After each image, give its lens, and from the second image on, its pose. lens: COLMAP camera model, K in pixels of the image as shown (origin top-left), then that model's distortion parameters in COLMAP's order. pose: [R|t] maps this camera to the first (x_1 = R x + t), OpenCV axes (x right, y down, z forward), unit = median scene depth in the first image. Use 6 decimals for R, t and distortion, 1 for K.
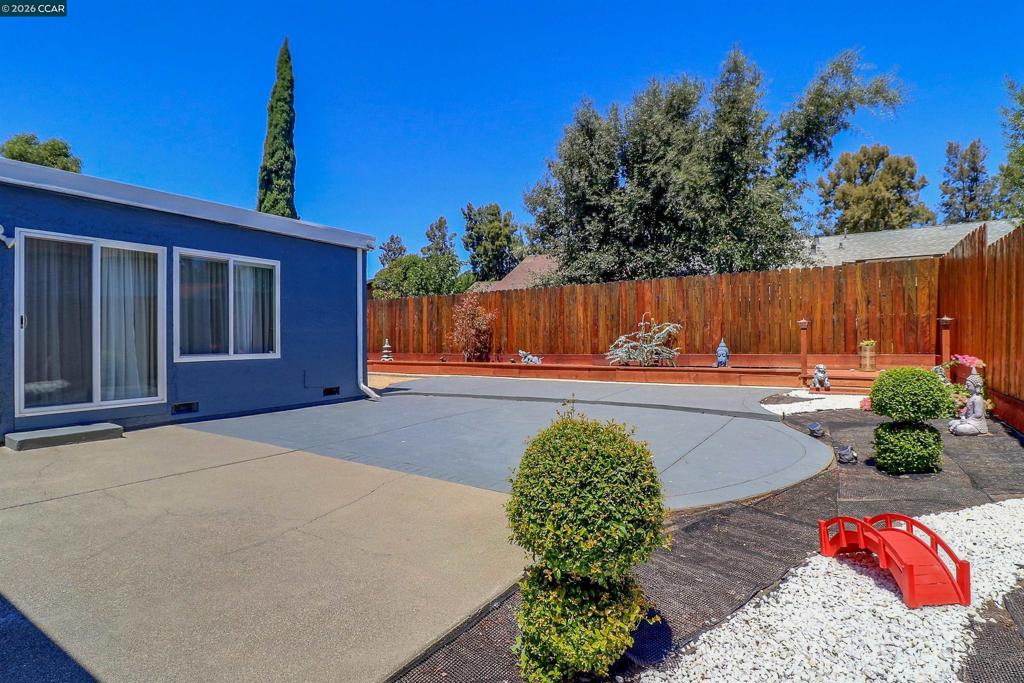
lens RADIAL K [[508.7, 0, 519.4], [0, 508.7, 338.8], [0, 0, 1]] dist [-0.014582, -0.000858]
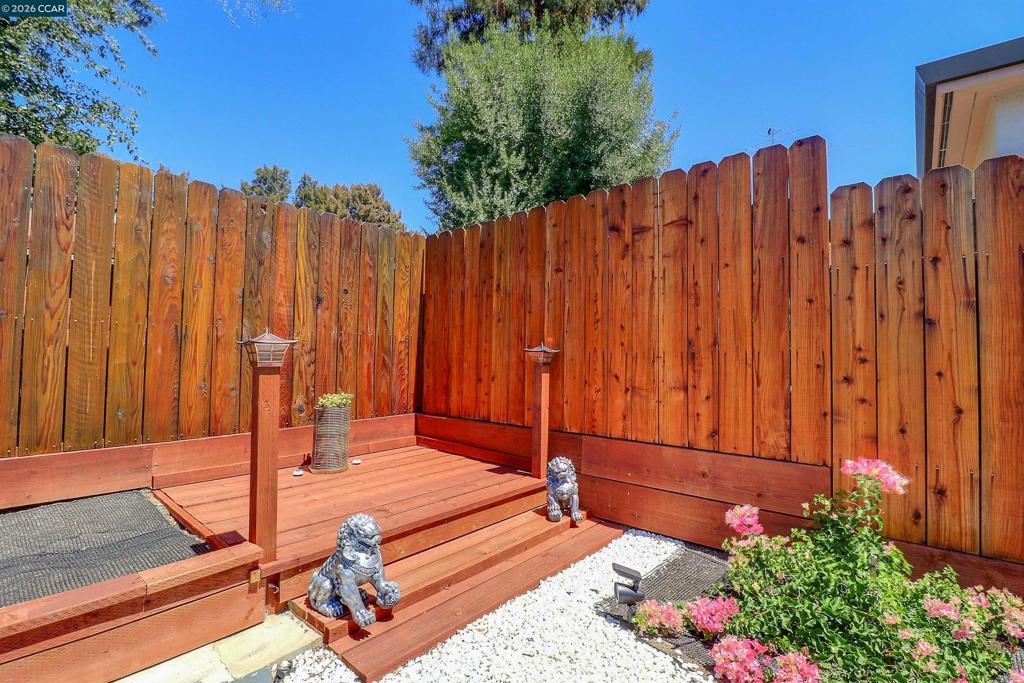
lens RADIAL K [[477.4, 0, 512.0], [0, 477.4, 341.5], [0, 0, 1]] dist [-0.013352, -0.000616]
pose [[0.166719, 0.042923, 0.985070, 0.322473], [-0.012067, 0.999066, -0.041490, -0.023687], [-0.985931, -0.004970, 0.167081, 0.770450]]
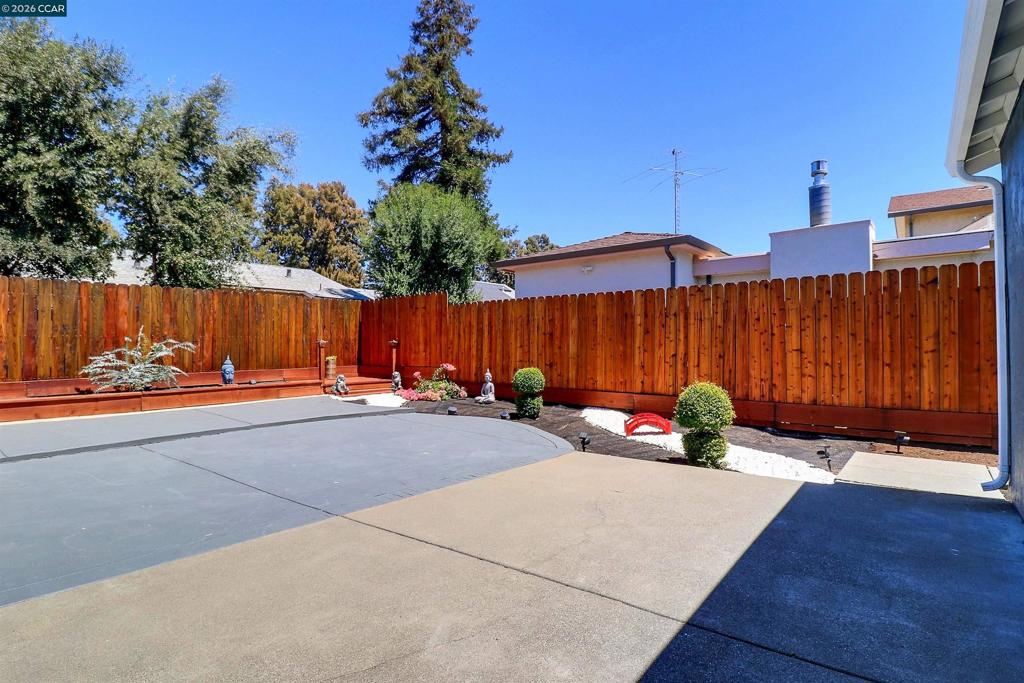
lens RADIAL K [[508.7, 0, 519.4], [0, 508.7, 338.8], [0, 0, 1]] dist [-0.014582, -0.000858]
pose [[0.114981, 0.022818, 0.993106, -0.575790], [0.007787, 0.999685, -0.023871, -0.006632], [-0.993337, 0.010478, 0.114767, 0.336760]]
